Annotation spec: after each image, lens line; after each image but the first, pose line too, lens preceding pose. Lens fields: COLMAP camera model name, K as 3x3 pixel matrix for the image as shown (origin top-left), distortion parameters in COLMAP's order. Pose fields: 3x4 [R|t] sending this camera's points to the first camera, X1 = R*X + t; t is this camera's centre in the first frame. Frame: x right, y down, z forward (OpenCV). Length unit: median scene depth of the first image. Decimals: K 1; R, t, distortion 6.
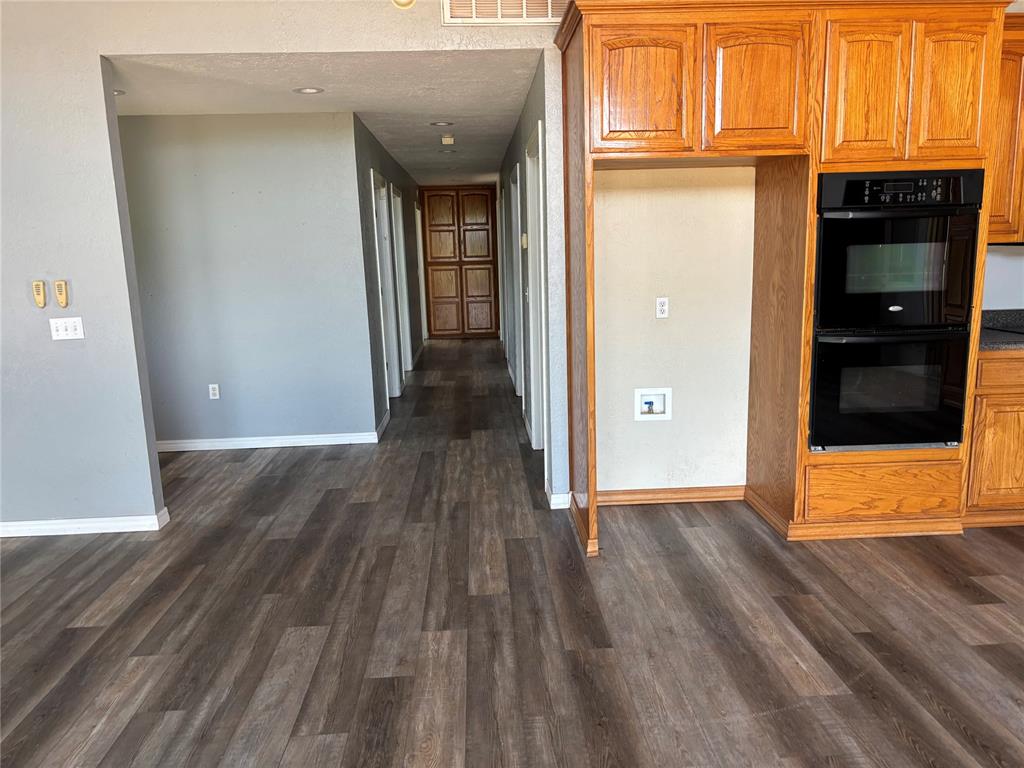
lens RADIAL K [[768.1, 0, 515.7], [0, 768.1, 399.4], [0, 0, 1]] dist [0.052445, -0.052574]
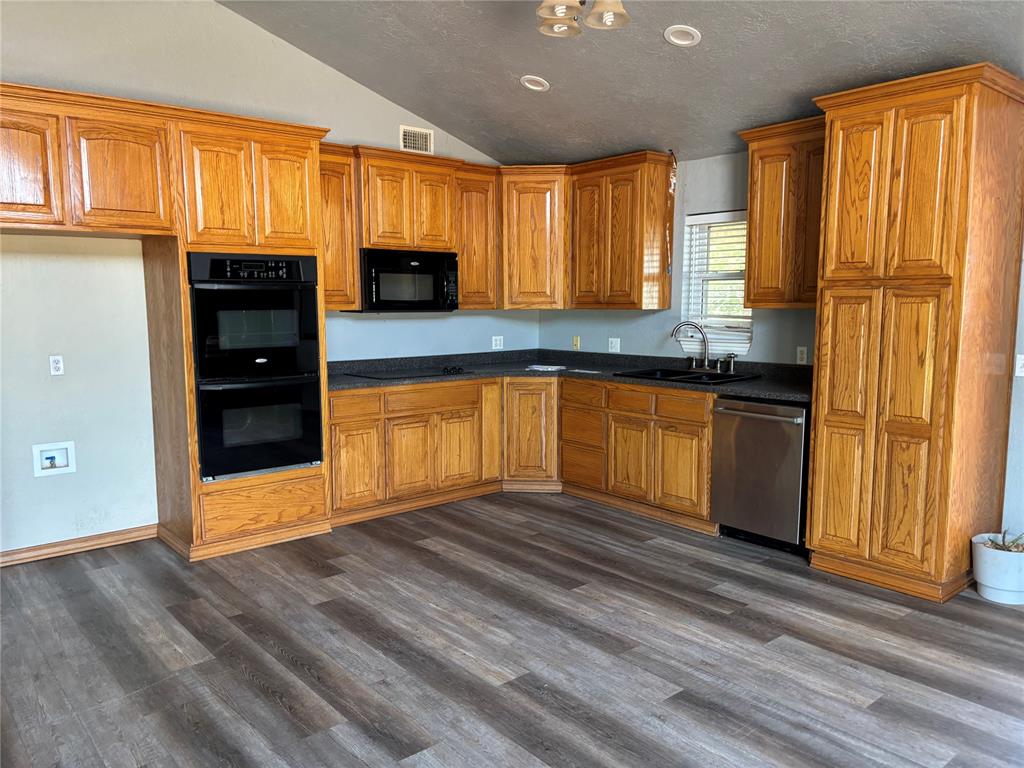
lens RADIAL K [[775.5, 0, 511.5], [0, 775.5, 394.5], [0, 0, 1]] dist [0.052020, -0.056343]
pose [[0.797921, -0.052878, 0.600439, 0.049811], [0.101639, 0.993684, -0.047558, 0.040434], [-0.594132, 0.098976, 0.798255, -0.255905]]
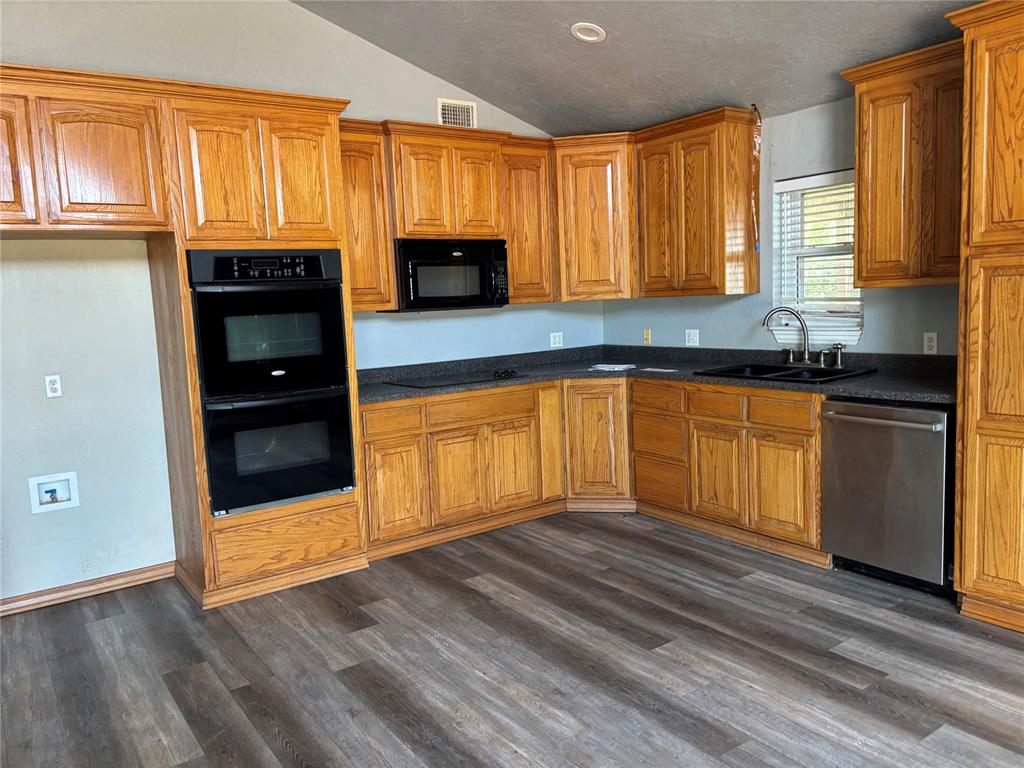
lens RADIAL K [[775.5, 0, 511.5], [0, 775.5, 394.5], [0, 0, 1]] dist [0.052020, -0.056343]
pose [[0.845725, -0.082987, 0.527127, 0.190465], [0.128565, 0.990422, -0.050345, 0.009866], [-0.517901, 0.110348, 0.848294, -0.094890]]
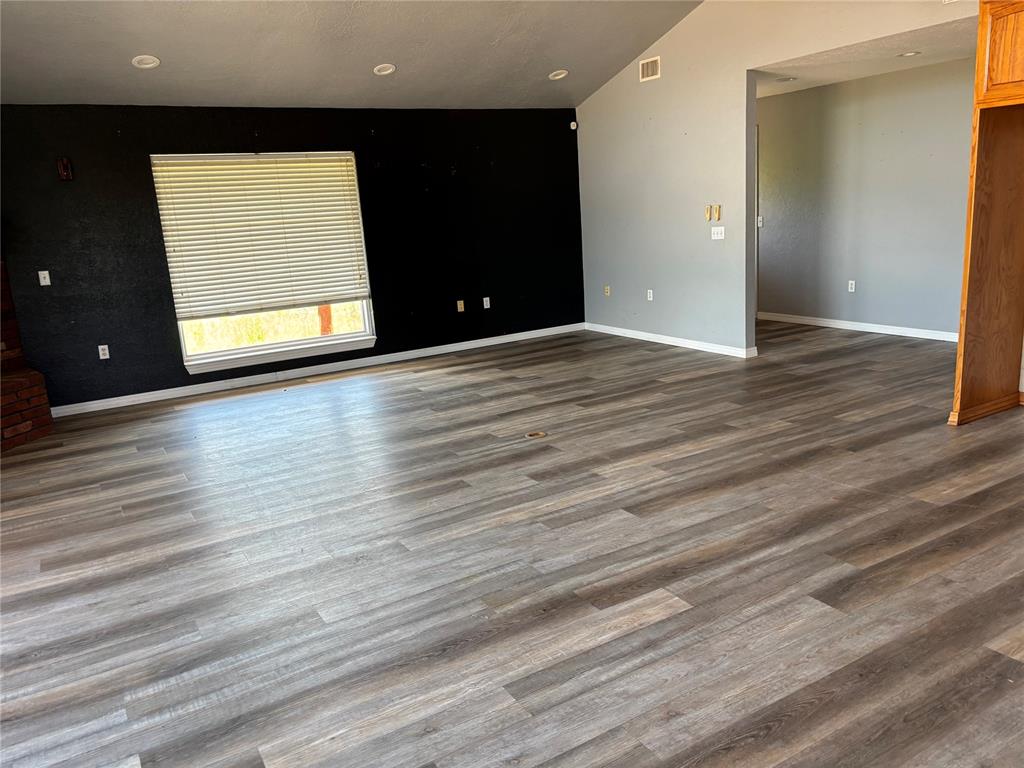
lens RADIAL K [[781.8, 0, 530.7], [0, 781.8, 367.9], [0, 0, 1]] dist [0.033290, -0.074835]
pose [[0.477413, 0.180264, -0.859990, 0.882914], [-0.125086, 0.982705, 0.136547, 0.021301], [0.869730, 0.042384, 0.491704, -0.252904]]
